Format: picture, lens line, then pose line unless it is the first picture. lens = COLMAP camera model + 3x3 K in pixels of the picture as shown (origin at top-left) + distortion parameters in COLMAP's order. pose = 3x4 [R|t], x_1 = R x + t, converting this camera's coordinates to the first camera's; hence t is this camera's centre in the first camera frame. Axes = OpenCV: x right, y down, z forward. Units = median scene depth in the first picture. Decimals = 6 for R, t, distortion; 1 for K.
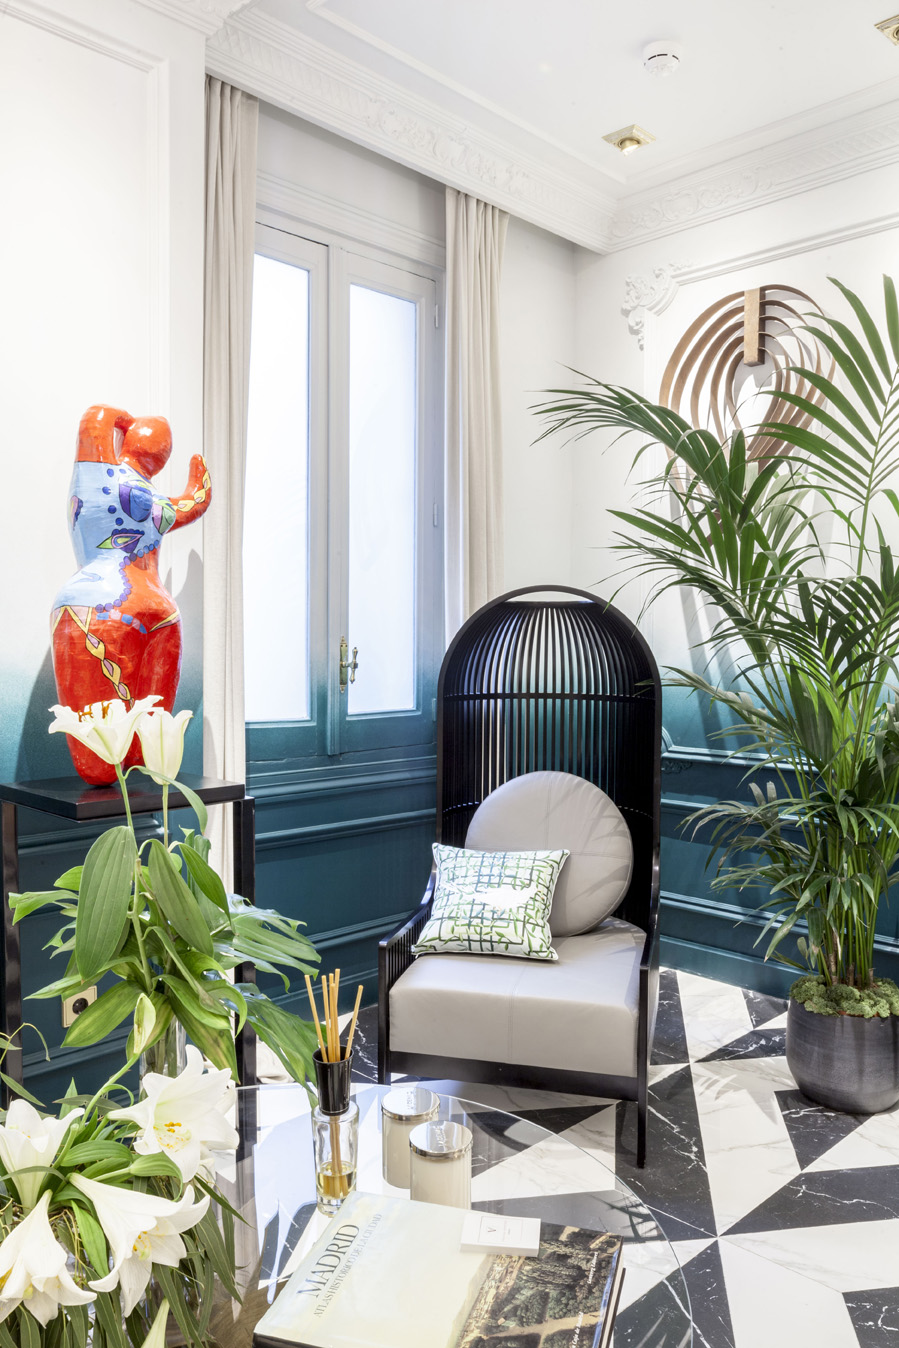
lens RADIAL K [[1057.2, 0, 446.5], [0, 1057.2, 682.8], [0, 0, 1]] dist [0.005570, -0.009017]
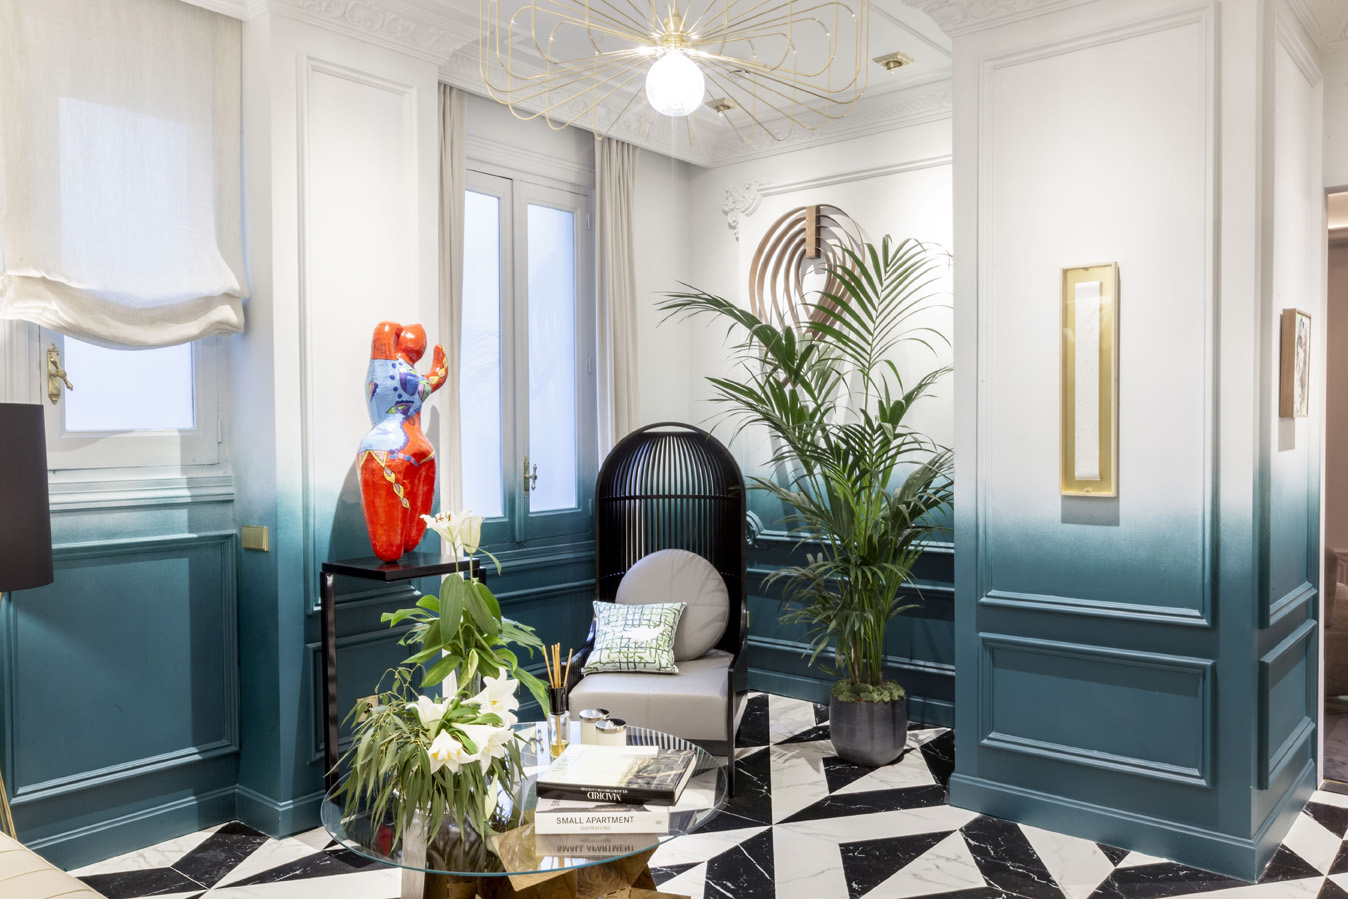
lens RADIAL K [[1057.2, 0, 663.5], [0, 1057.2, 388.8], [0, 0, 1]] dist [0.005570, -0.009017]
pose [[0.997198, -0.011214, 0.073968, -0.022186], [0.017009, 0.996793, -0.078195, -0.024835], [-0.072854, 0.079234, 0.994190, -0.503299]]
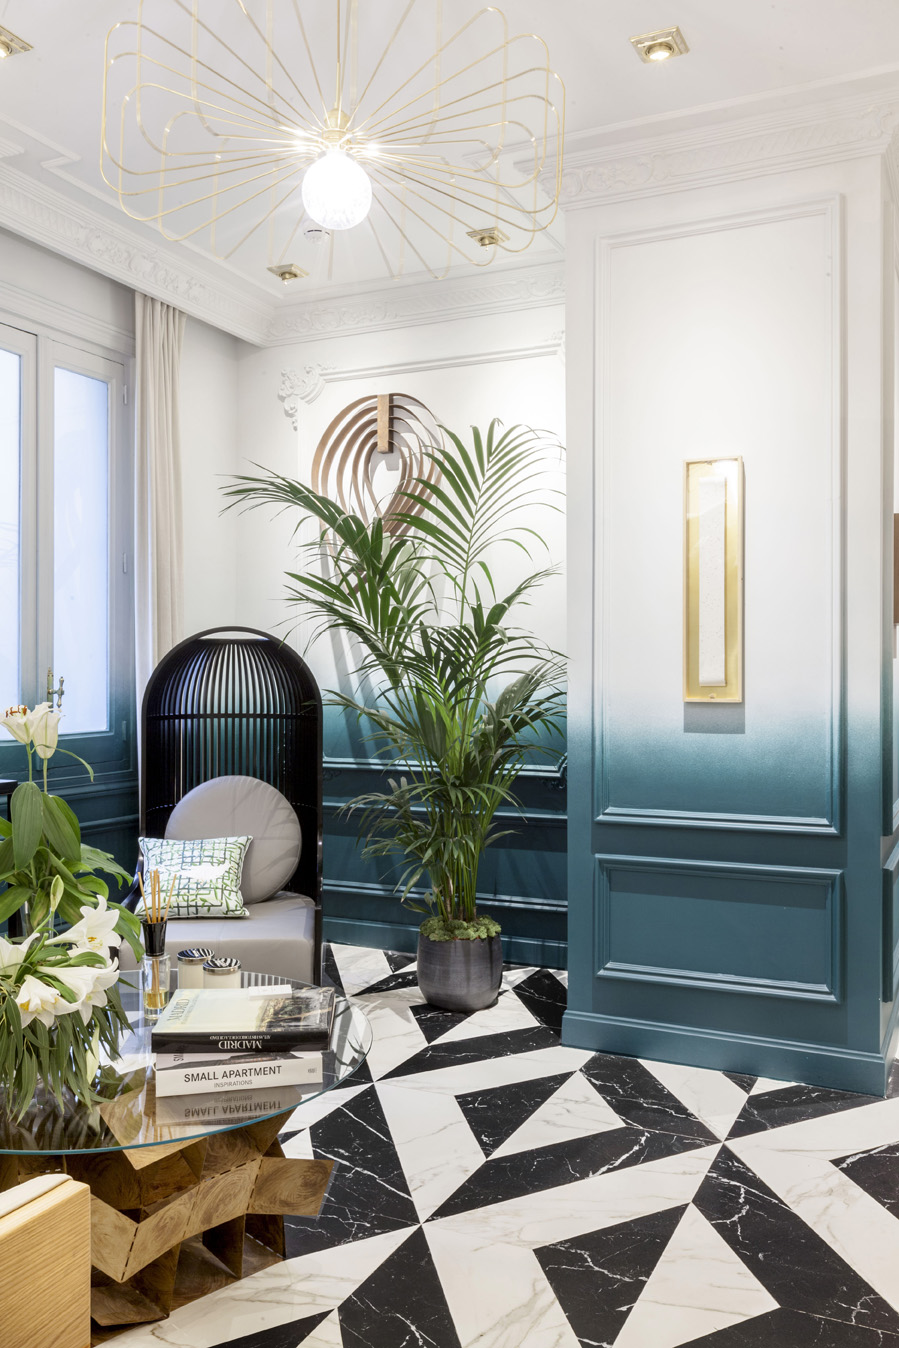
lens RADIAL K [[1161.7, 0, 432.9], [0, 1161.7, 611.6], [0, 0, 1]] dist [-0.002457, -0.001284]
pose [[0.946466, 0.014061, 0.322497, -0.134781], [0.016030, 0.995771, -0.090460, 0.020729], [-0.322406, 0.090787, 0.942238, -0.414790]]
